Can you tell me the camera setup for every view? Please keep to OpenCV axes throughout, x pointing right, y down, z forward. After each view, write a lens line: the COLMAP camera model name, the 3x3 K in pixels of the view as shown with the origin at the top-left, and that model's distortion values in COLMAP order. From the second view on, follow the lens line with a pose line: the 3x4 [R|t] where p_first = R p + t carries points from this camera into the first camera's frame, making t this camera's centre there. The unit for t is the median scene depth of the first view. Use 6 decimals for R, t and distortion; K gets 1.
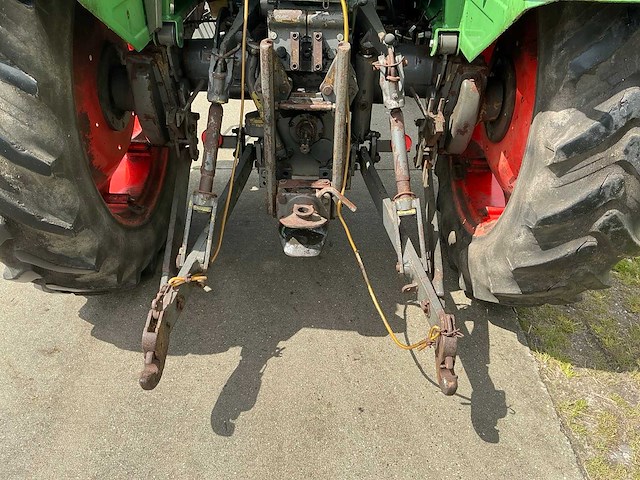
lens RADIAL K [[531.7, 0, 318.6], [0, 531.7, 243.0], [0, 0, 1]] dist [0.141410, -0.290412]
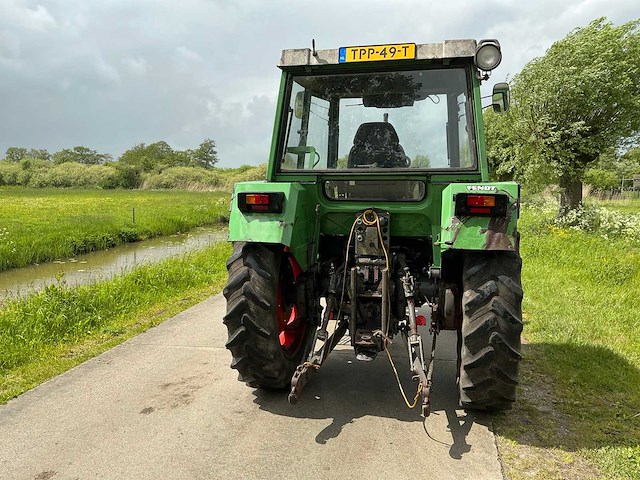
lens RADIAL K [[531.7, 0, 318.6], [0, 531.7, 243.0], [0, 0, 1]] dist [0.141410, -0.290412]
pose [[0.976798, -0.000658, -0.214162, 0.245546], [-0.103457, 0.874126, -0.474554, 0.642703], [0.187517, 0.485699, 0.853776, -1.077747]]
